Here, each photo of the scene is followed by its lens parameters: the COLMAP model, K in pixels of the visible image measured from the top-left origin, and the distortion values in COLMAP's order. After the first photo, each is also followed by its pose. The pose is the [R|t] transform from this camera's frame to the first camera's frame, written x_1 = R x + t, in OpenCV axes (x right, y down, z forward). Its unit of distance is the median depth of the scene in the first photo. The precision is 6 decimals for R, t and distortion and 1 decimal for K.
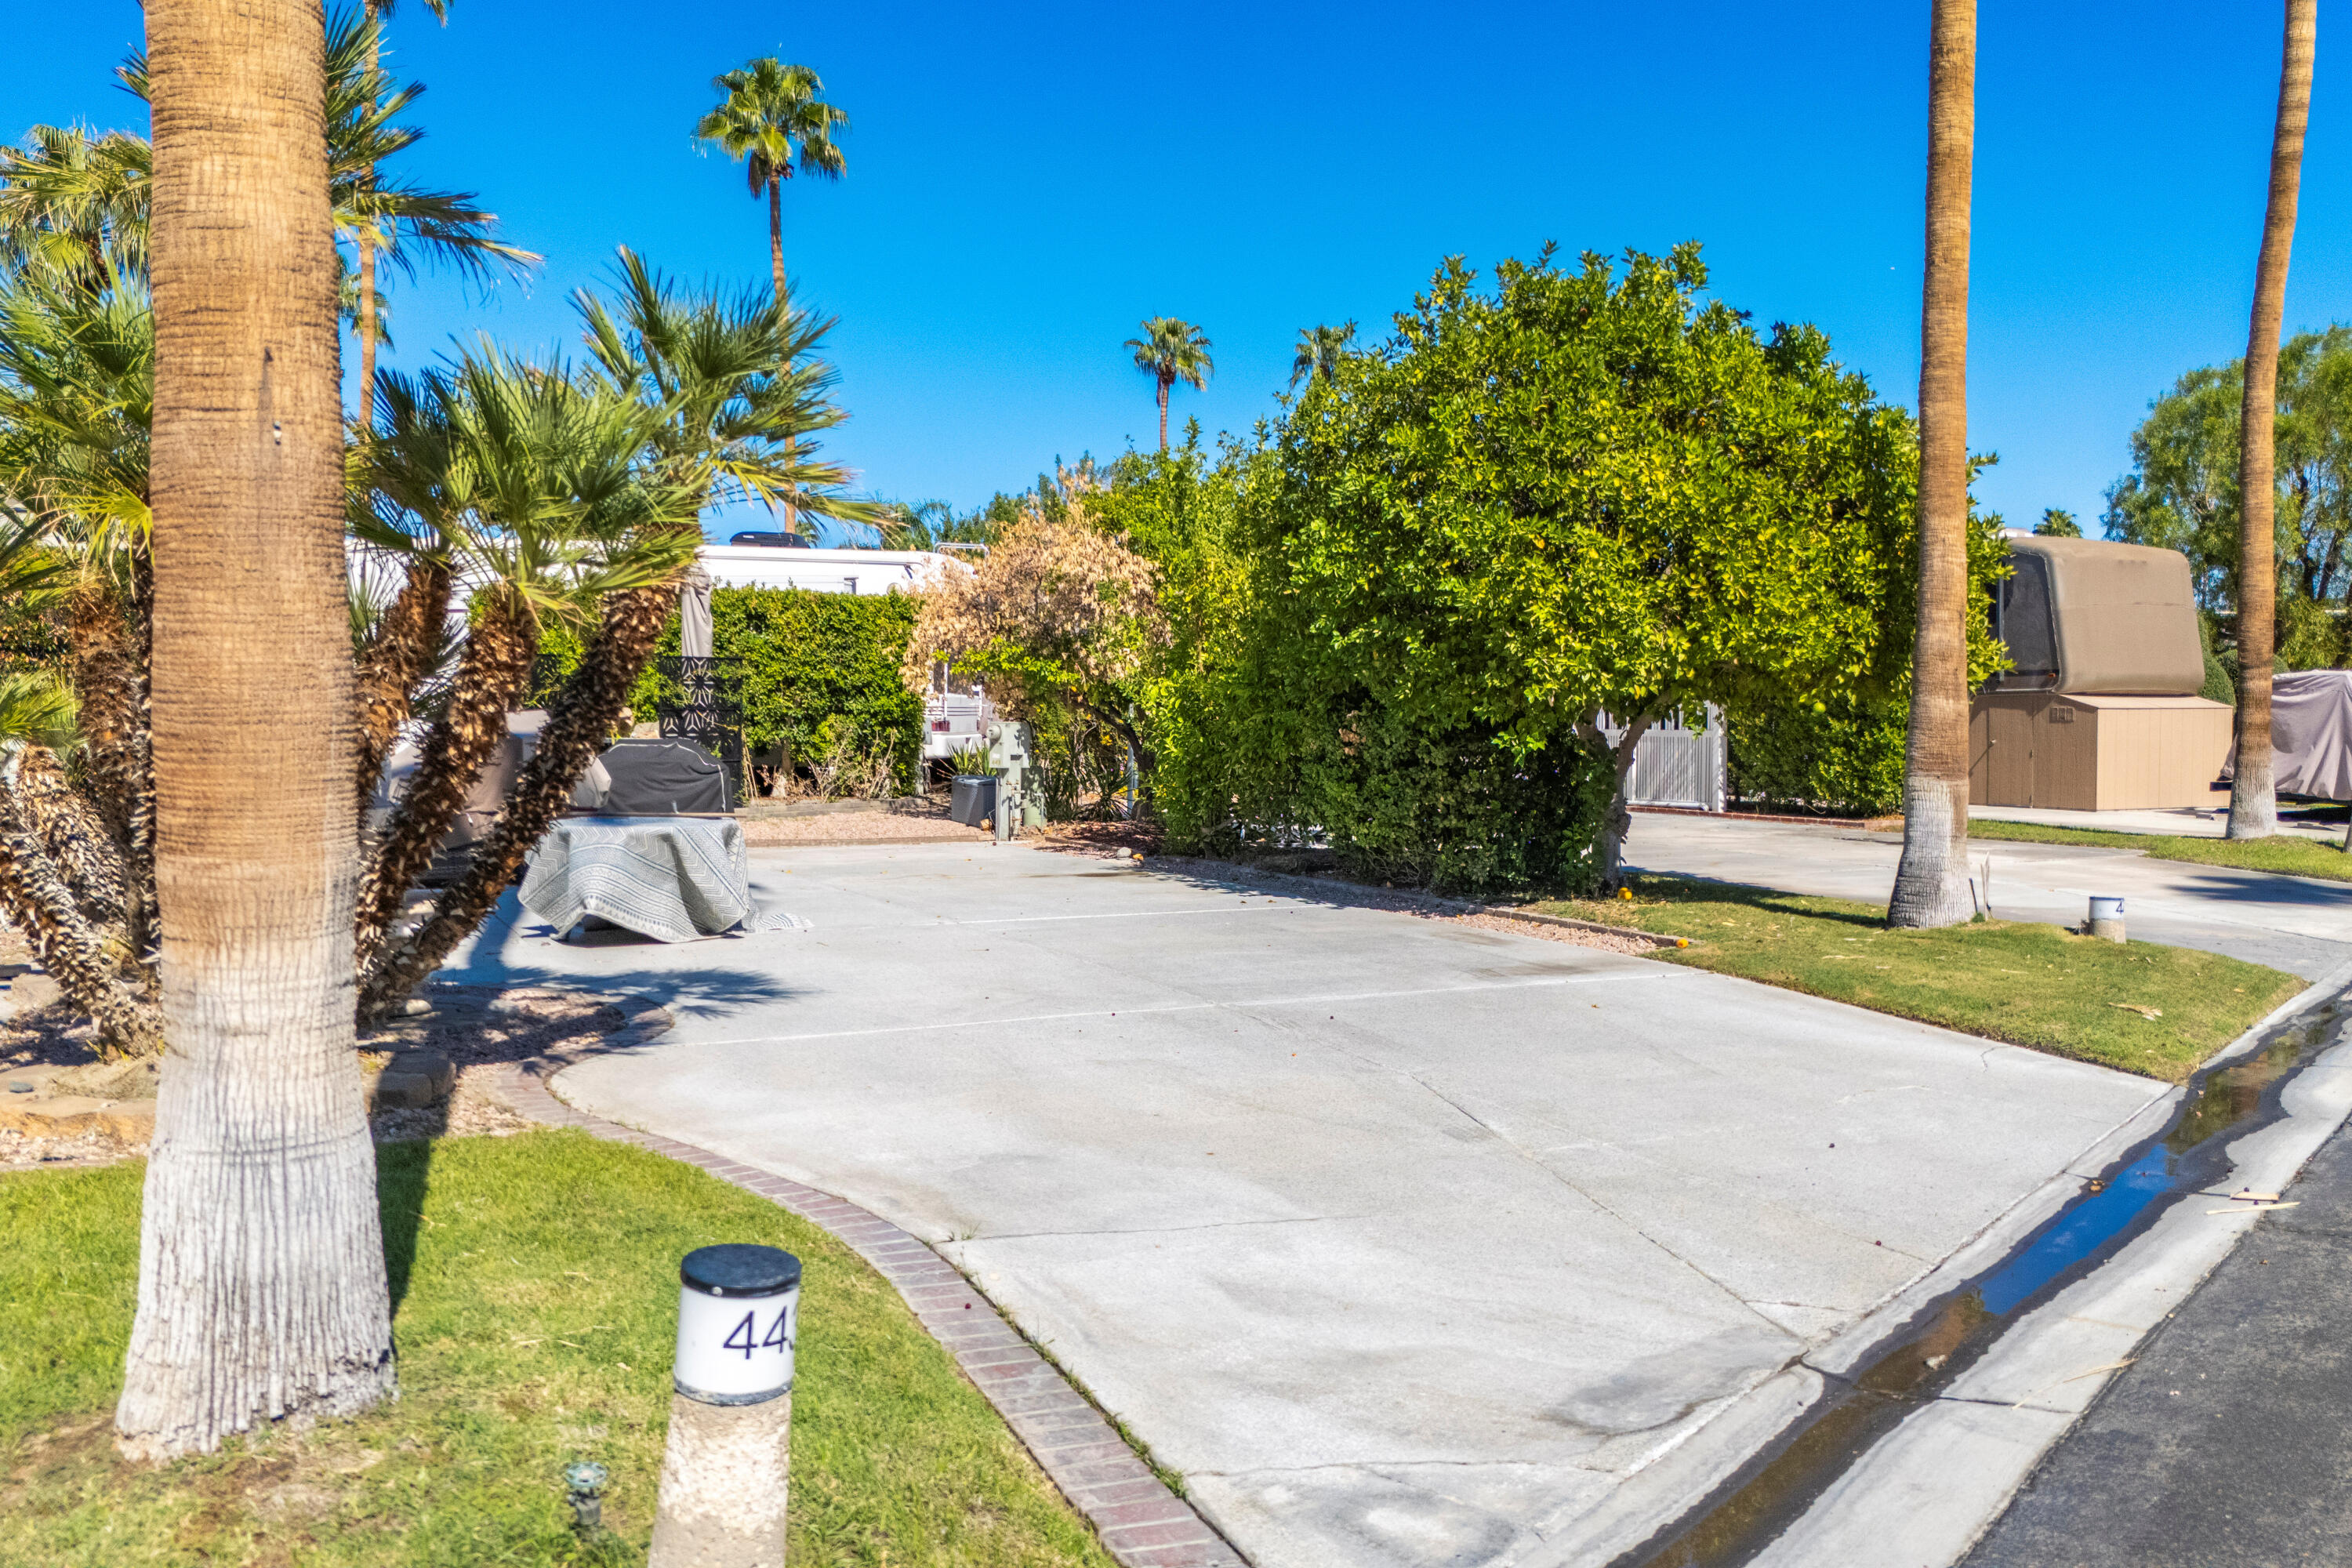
lens RADIAL K [[2032.9, 0, 1185.6], [0, 2032.9, 788.6], [0, 0, 1]] dist [0.192417, -0.411461]
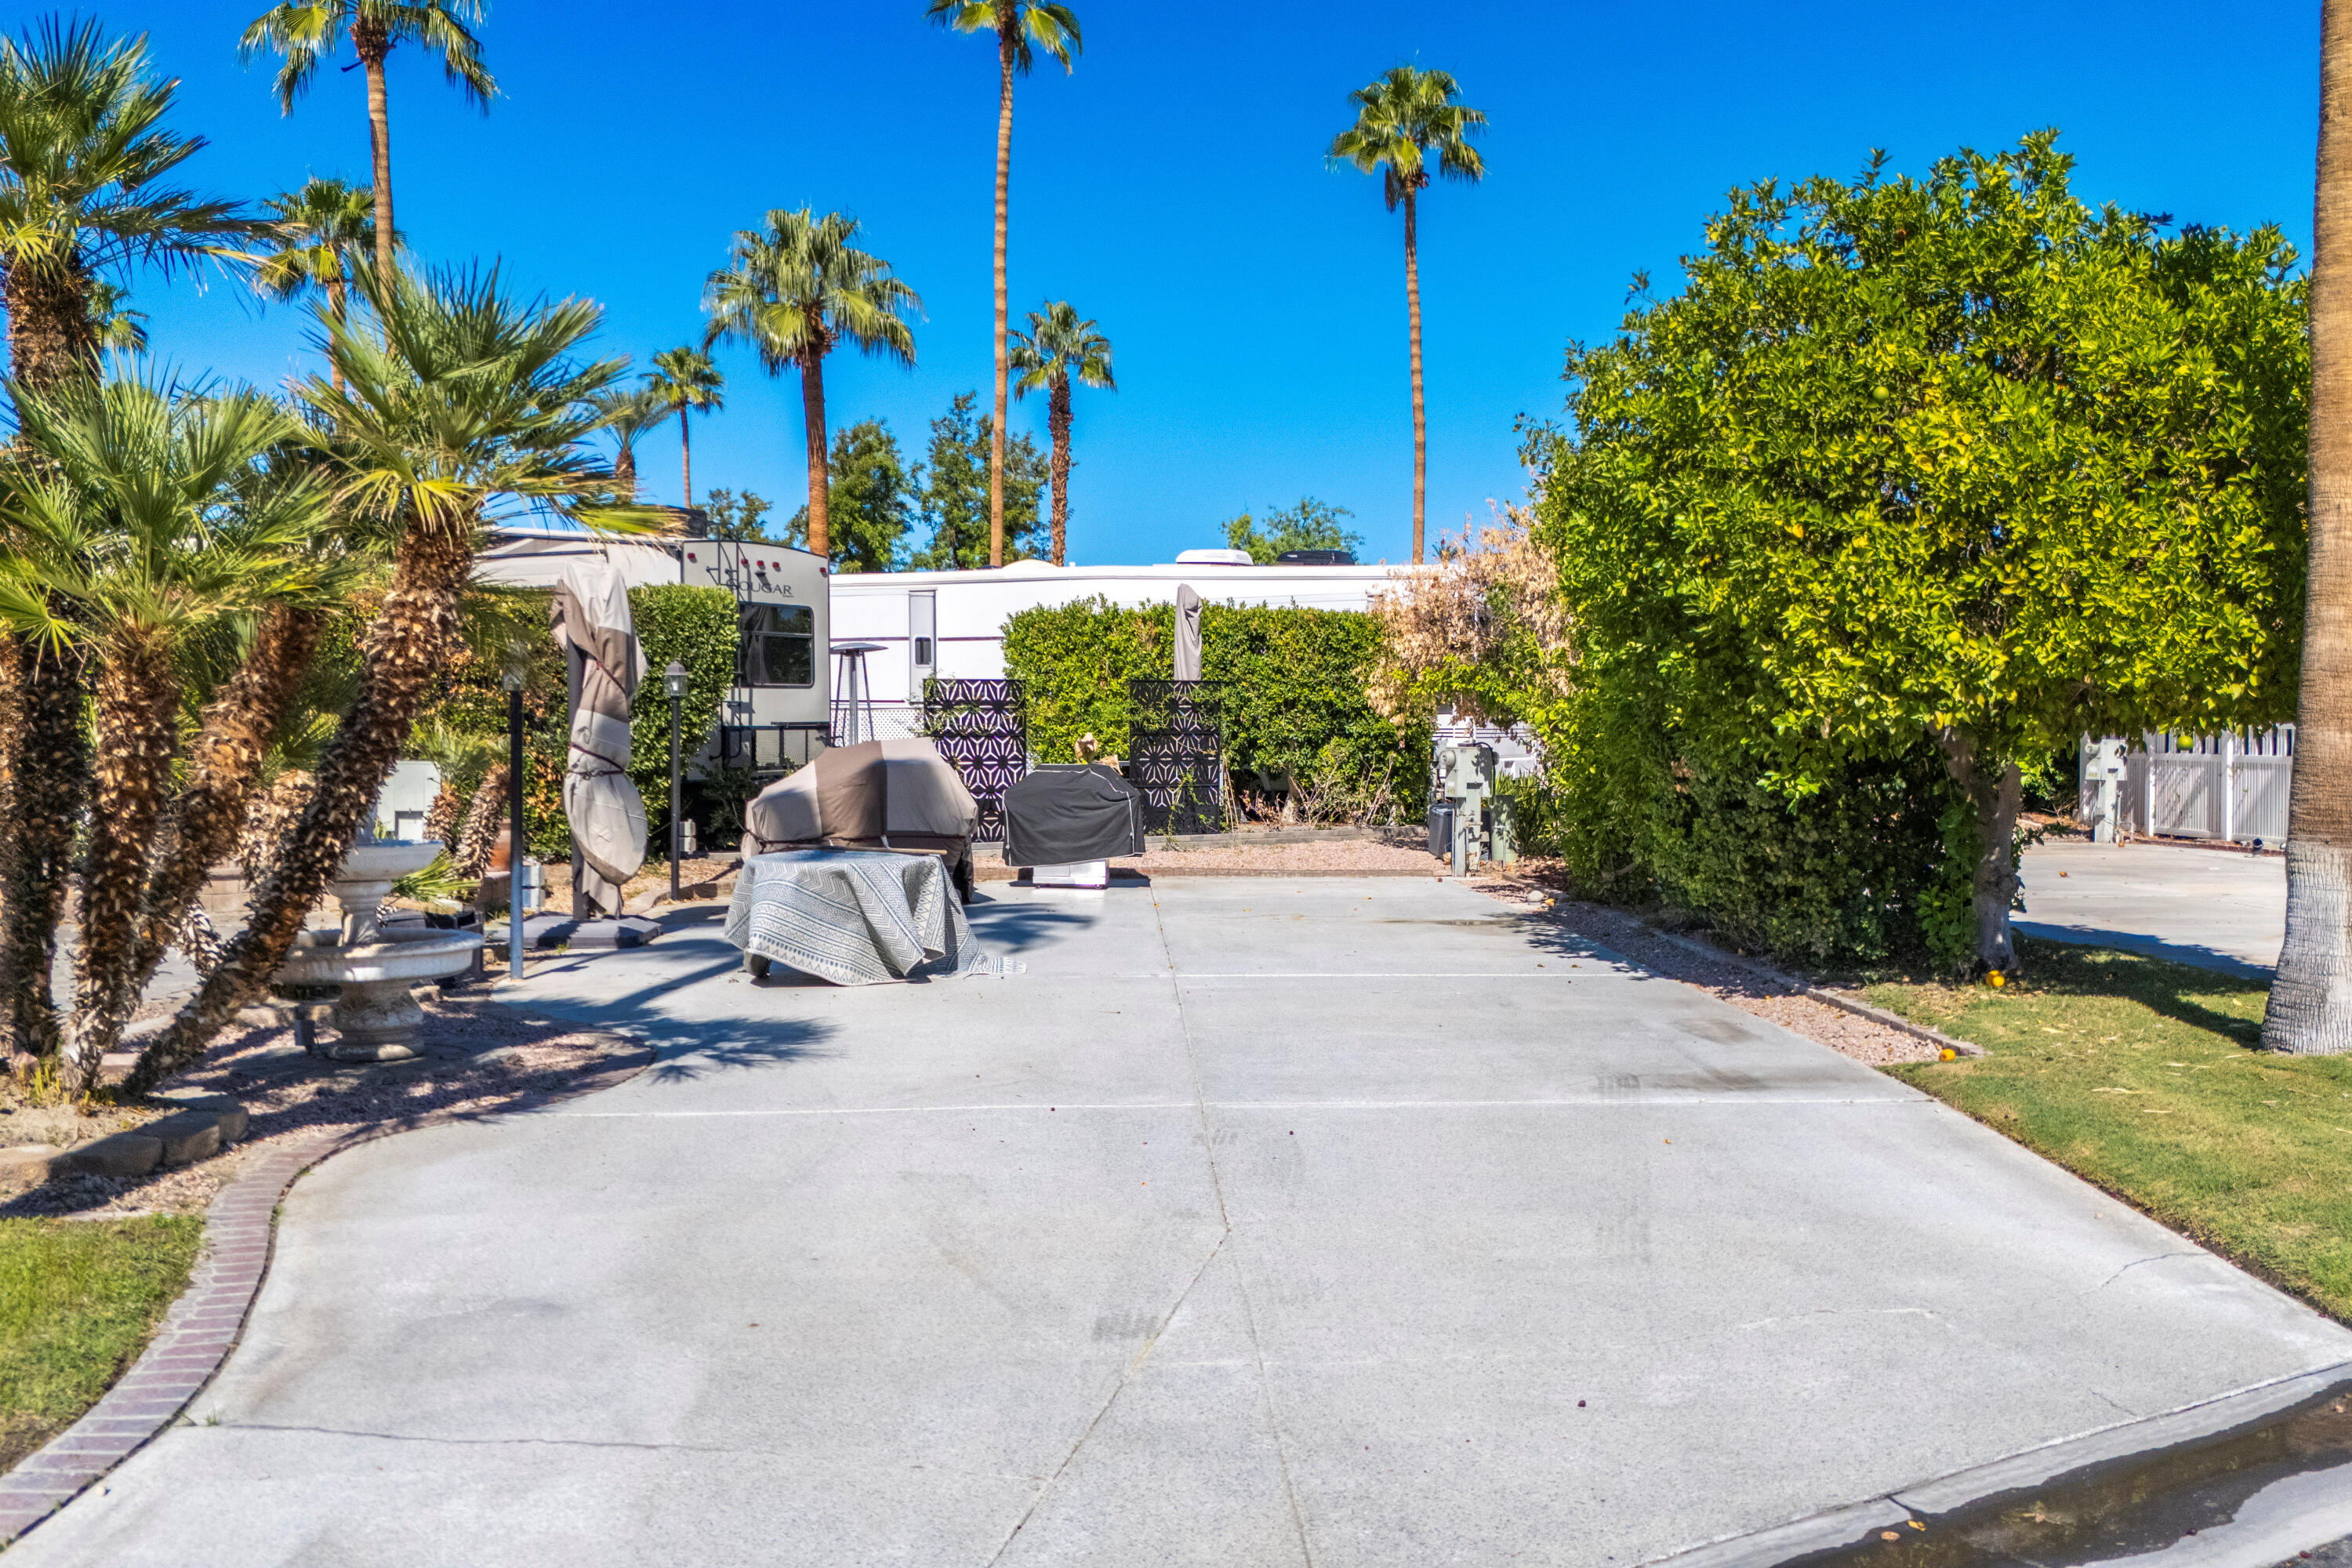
lens RADIAL K [[2025.1, 0, 1185.3], [0, 2025.1, 820.9], [0, 0, 1]] dist [0.126251, -0.196396]
pose [[0.924566, 0.017770, -0.380608, 0.216915], [-0.014458, 0.999829, 0.011558, -0.012450], [0.380748, -0.005183, 0.924664, 0.159159]]
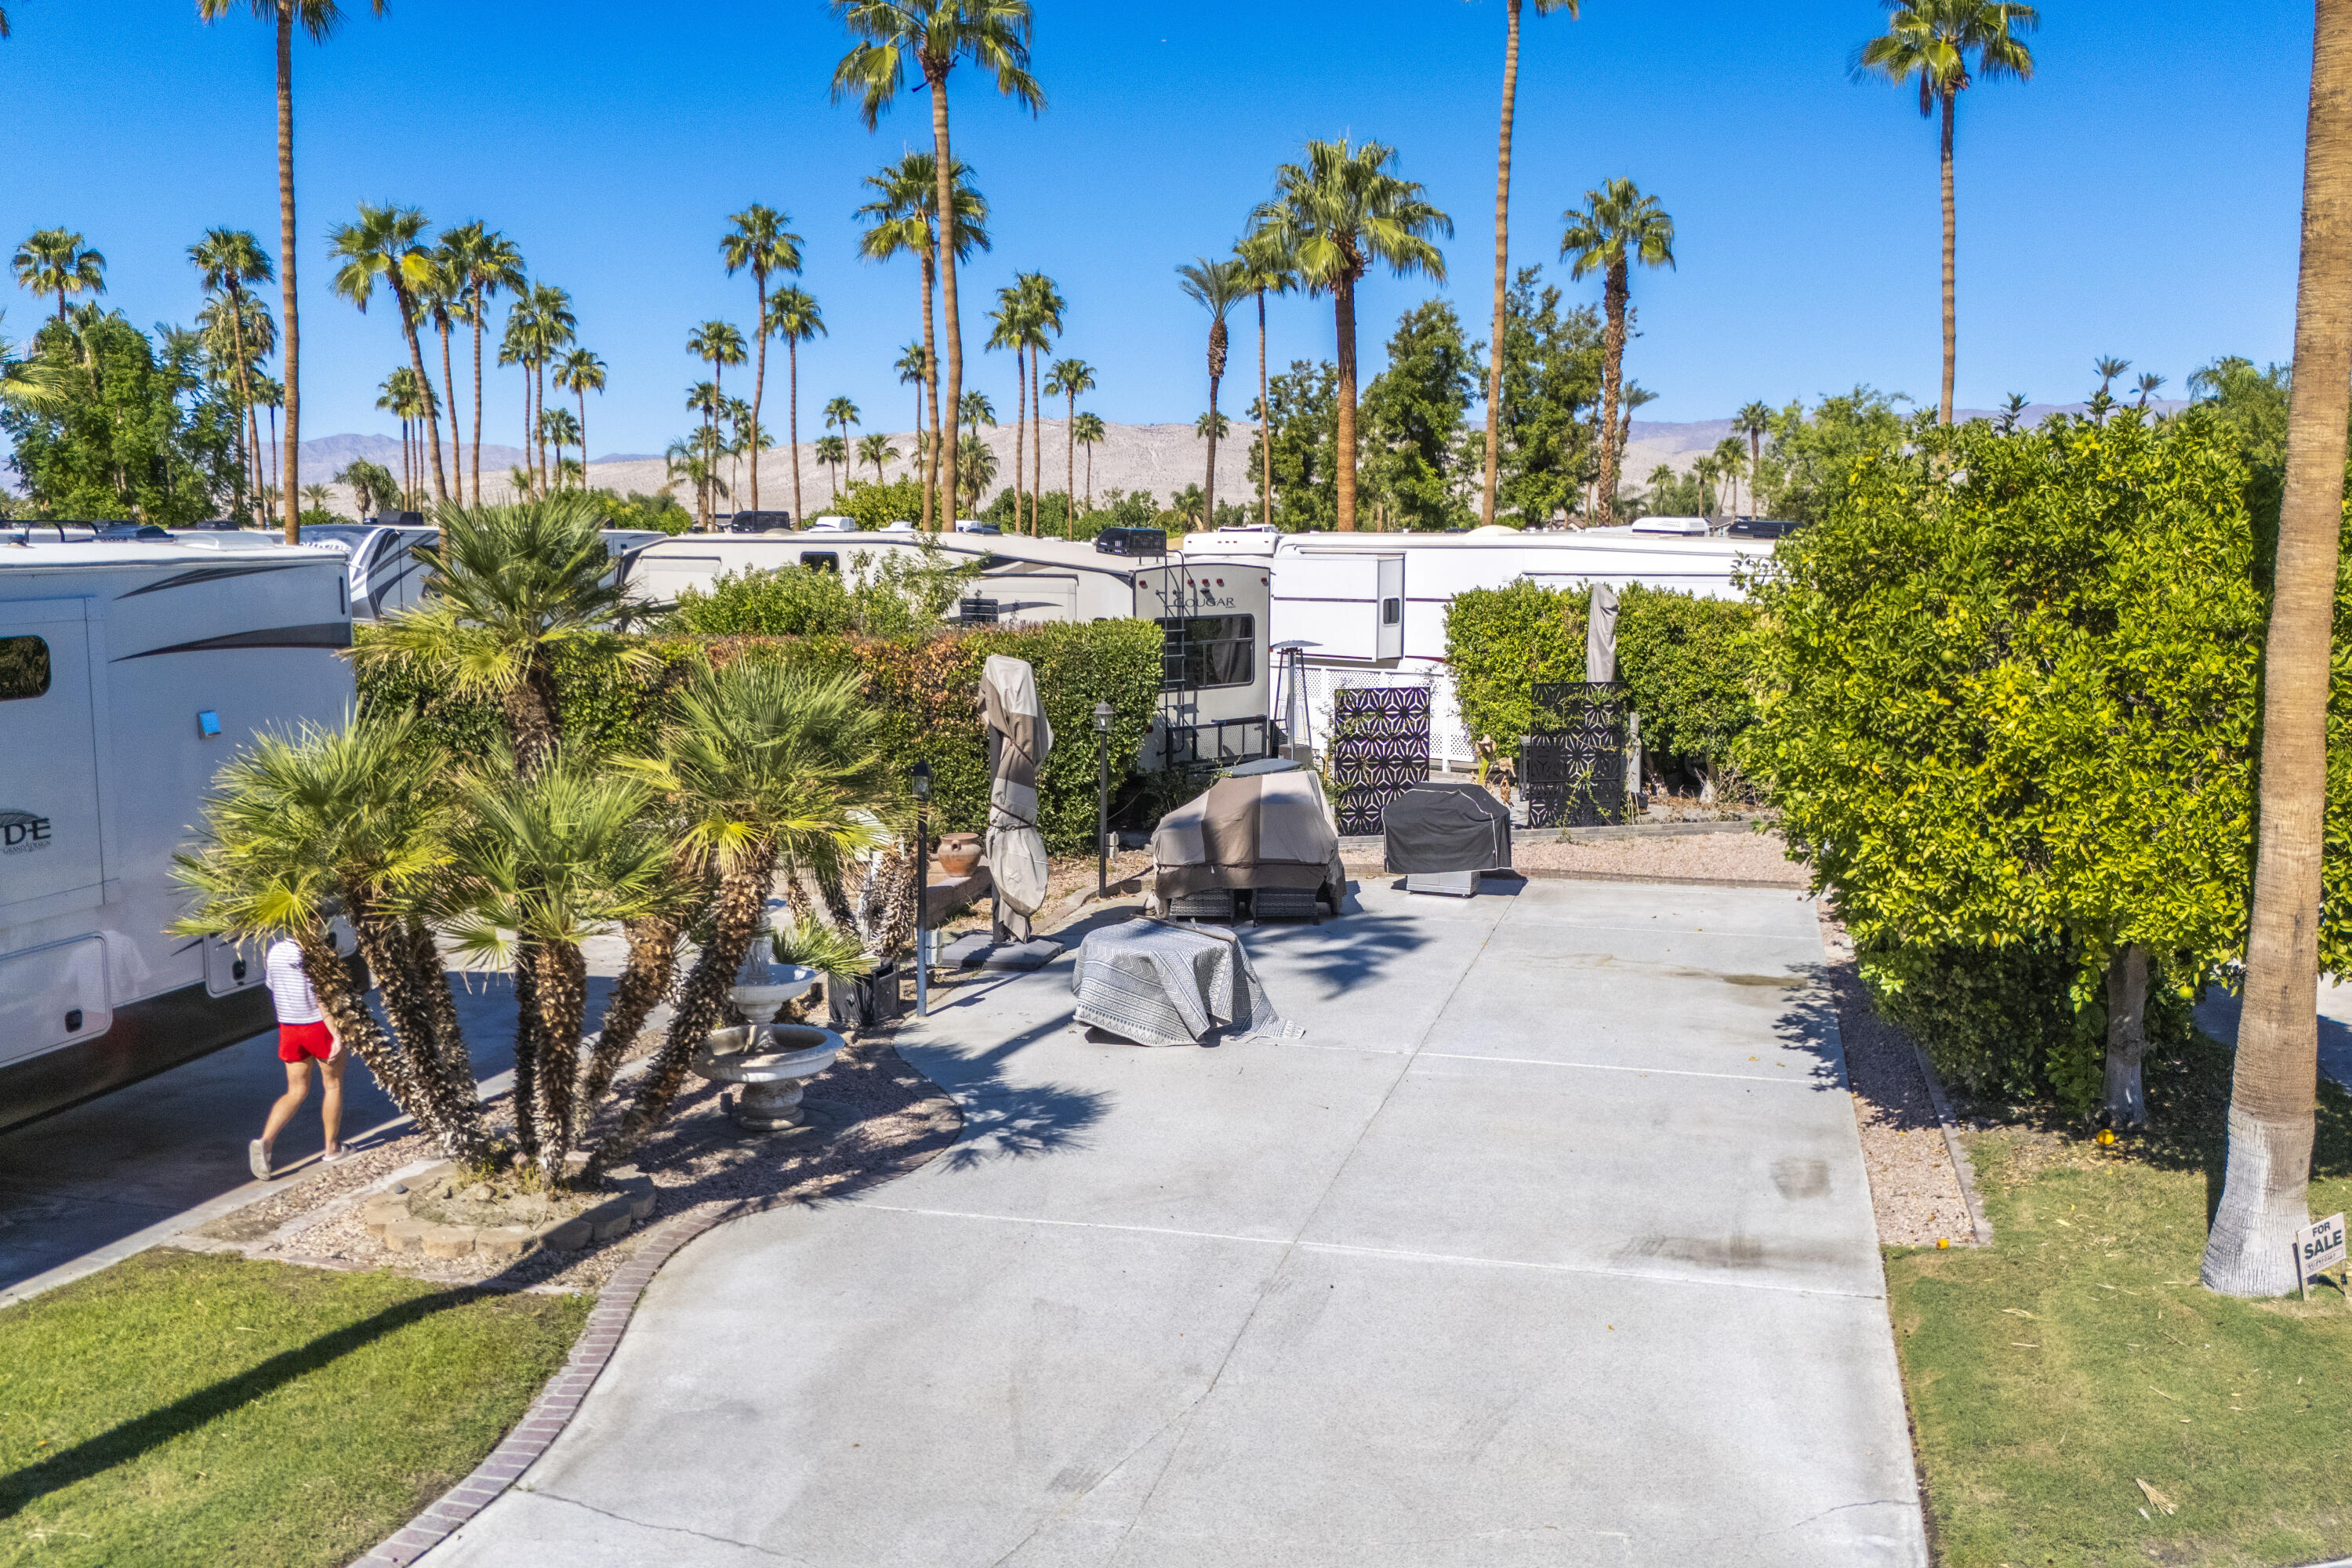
lens RADIAL K [[2032.9, 0, 1185.6], [0, 2032.9, 788.6], [0, 0, 1]] dist [0.192417, -0.411461]
pose [[0.769862, 0.076465, -0.633613, 0.438410], [-0.022970, 0.995473, 0.092226, -0.159442], [0.637796, -0.056447, 0.768134, 0.087014]]
